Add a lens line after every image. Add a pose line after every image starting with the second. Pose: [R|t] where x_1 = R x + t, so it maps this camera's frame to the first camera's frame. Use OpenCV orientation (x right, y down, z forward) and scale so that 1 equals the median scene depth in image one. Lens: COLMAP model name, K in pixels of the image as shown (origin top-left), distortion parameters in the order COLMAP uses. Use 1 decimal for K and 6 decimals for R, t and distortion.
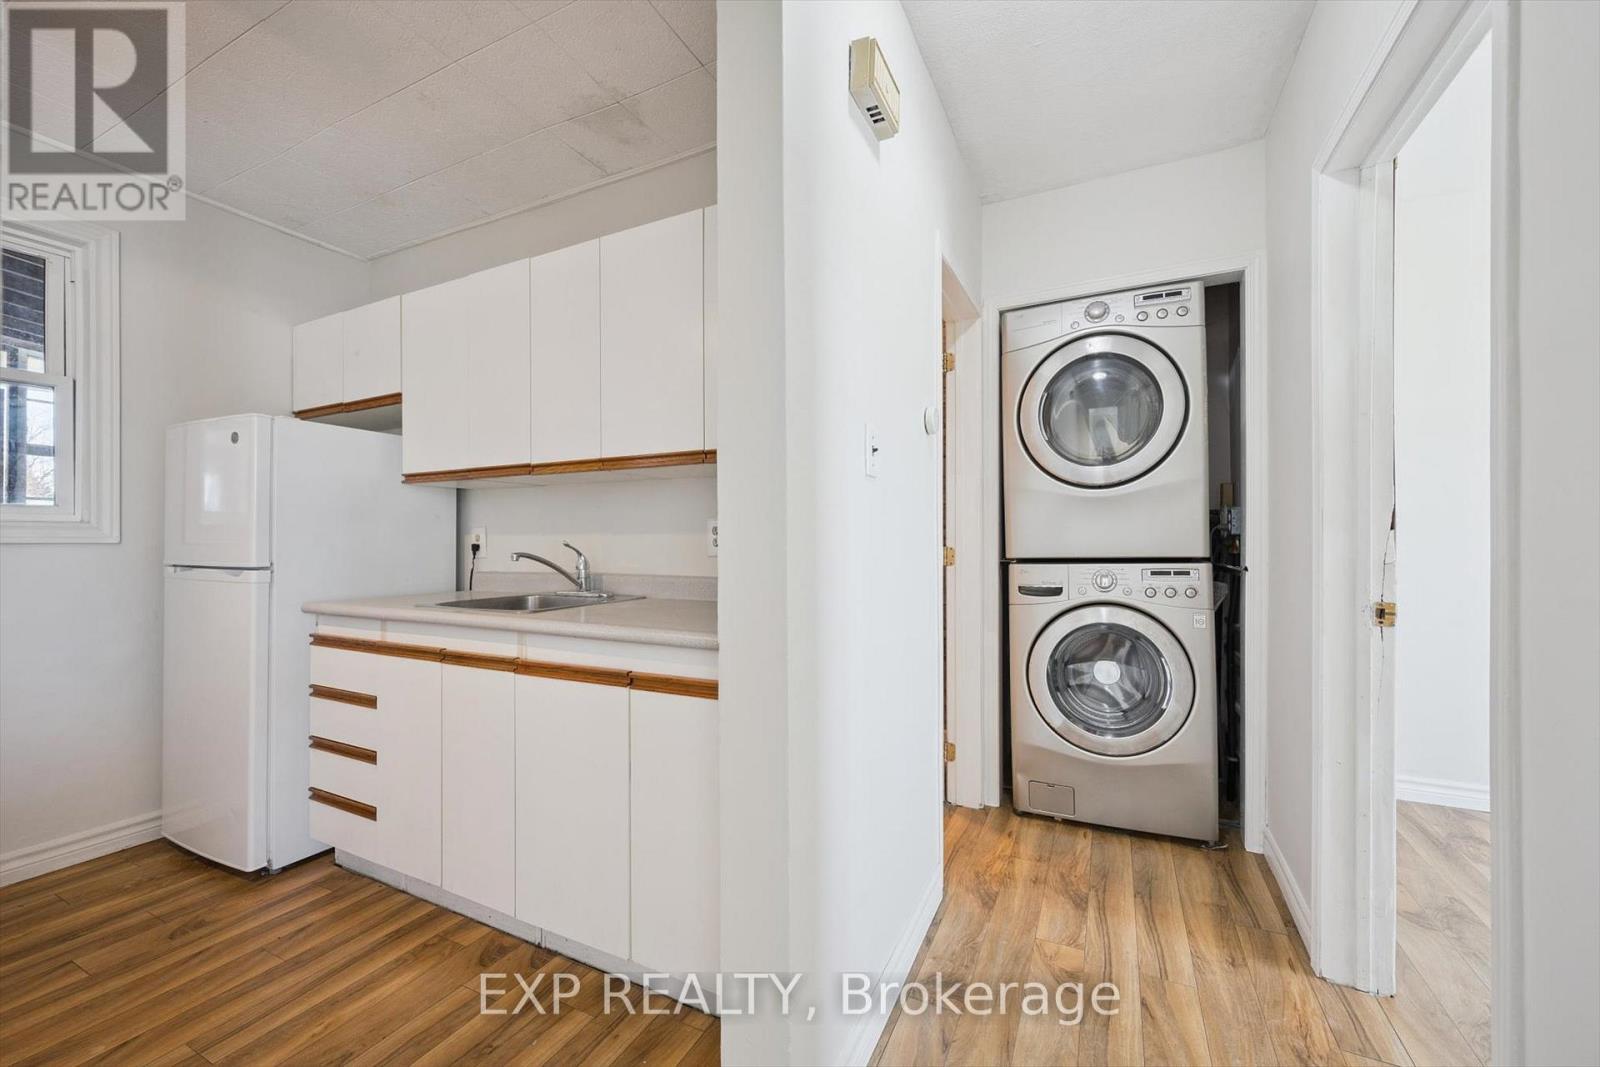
lens RADIAL K [[627.8, 0, 799.4], [0, 627.8, 540.2], [0, 0, 1]] dist [0.000589, -0.000365]
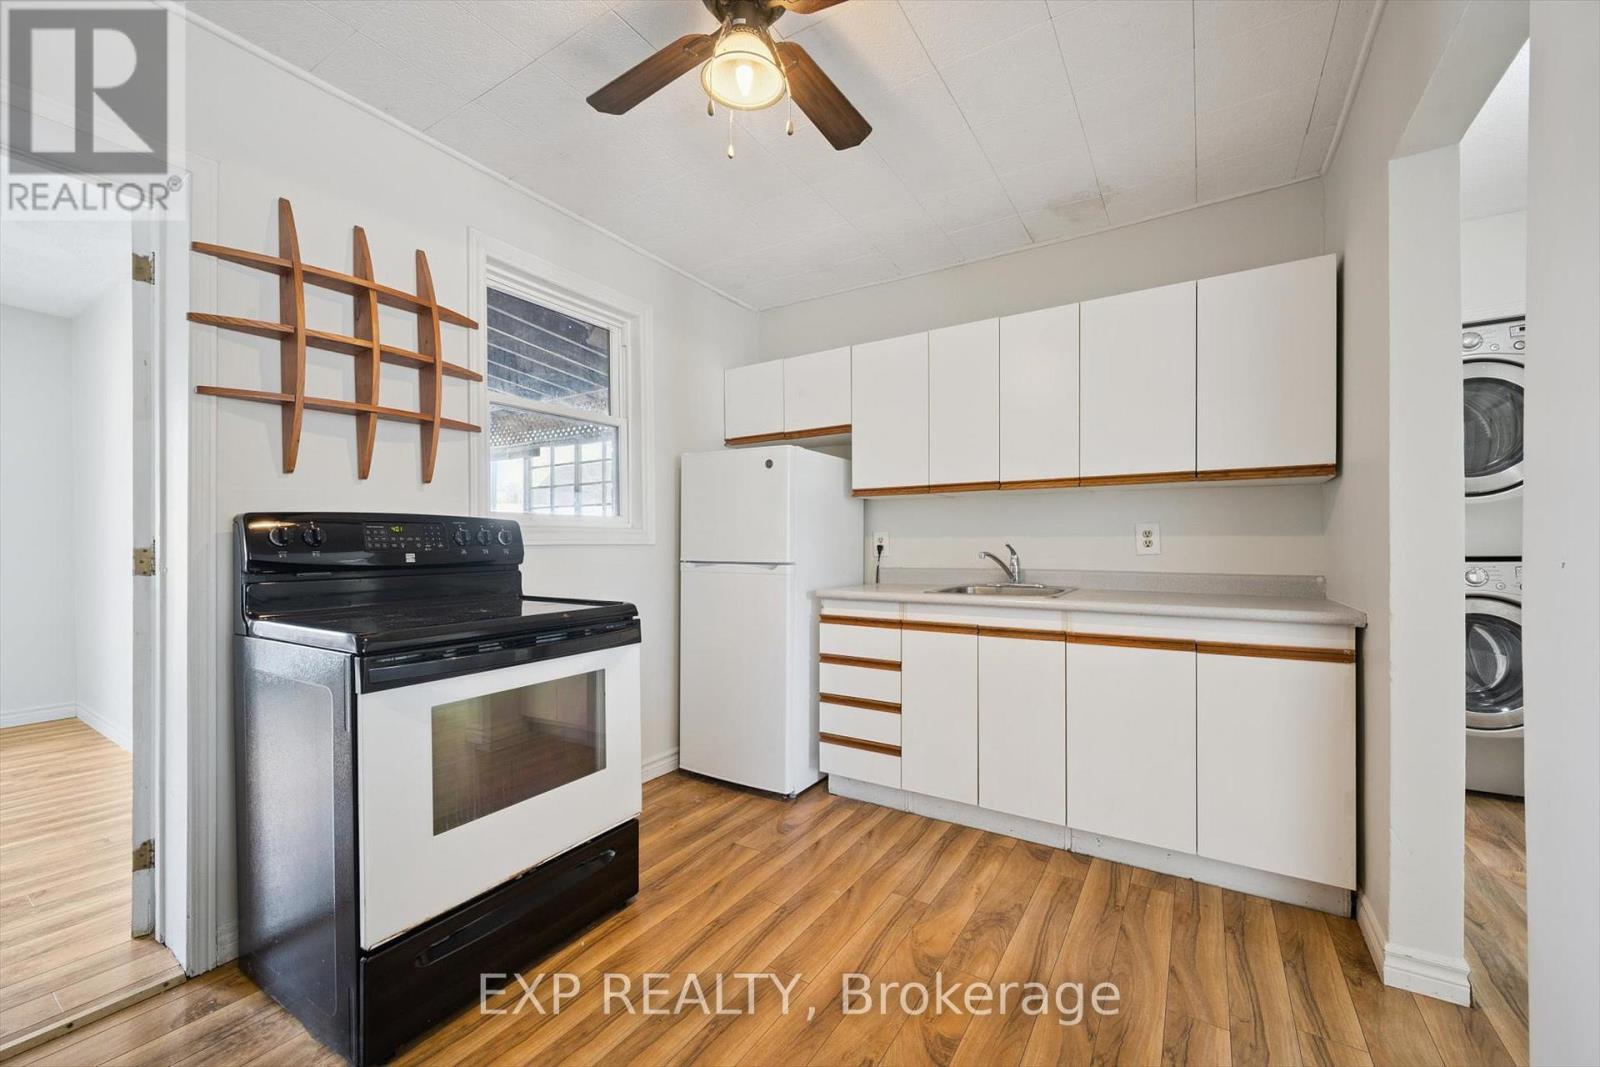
lens RADIAL K [[627.8, 0, 807.6], [0, 627.8, 546.2], [0, 0, 1]] dist [0.000589, -0.000365]
pose [[0.995119, 0.000296, -0.098684, -0.676234], [0.000439, 0.999972, 0.007429, -0.000765], [0.098683, -0.007436, 0.995091, -0.288694]]
